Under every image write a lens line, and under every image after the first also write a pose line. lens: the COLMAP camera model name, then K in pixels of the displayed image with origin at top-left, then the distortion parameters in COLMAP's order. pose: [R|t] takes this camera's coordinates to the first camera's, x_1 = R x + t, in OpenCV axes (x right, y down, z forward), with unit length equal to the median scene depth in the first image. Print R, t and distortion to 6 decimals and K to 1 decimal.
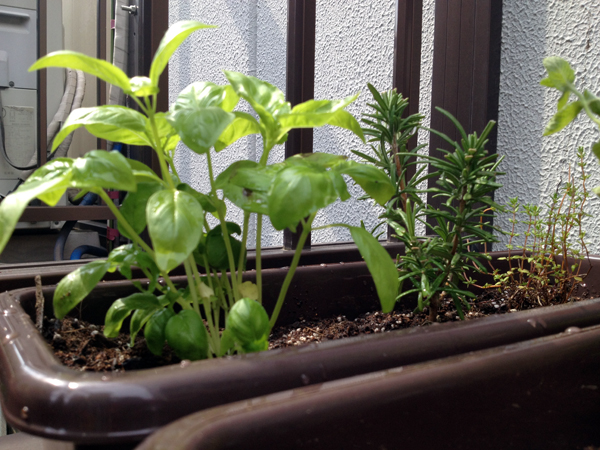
lens RADIAL K [[563.4, 0, 300.0], [0, 563.4, 225.0], [0, 0, 1]] dist [0.062652, -0.172996]
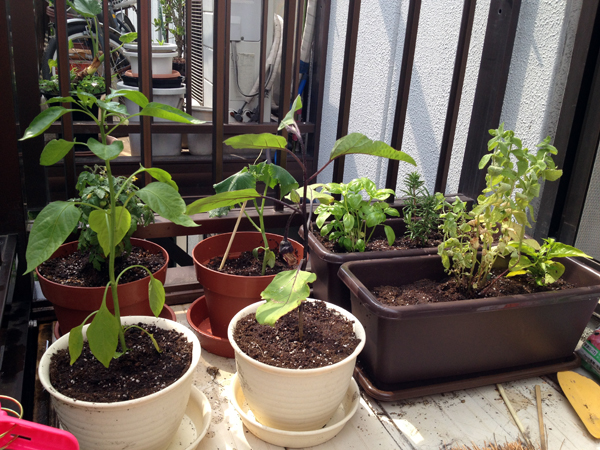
lens RADIAL K [[563.4, 0, 300.0], [0, 563.4, 225.0], [0, 0, 1]] dist [0.062652, -0.172996]
pose [[0.964148, 0.129806, -0.231451, 0.190551], [-0.061690, 0.957937, 0.280269, -0.502499], [0.258096, -0.255942, 0.931601, -1.386312]]
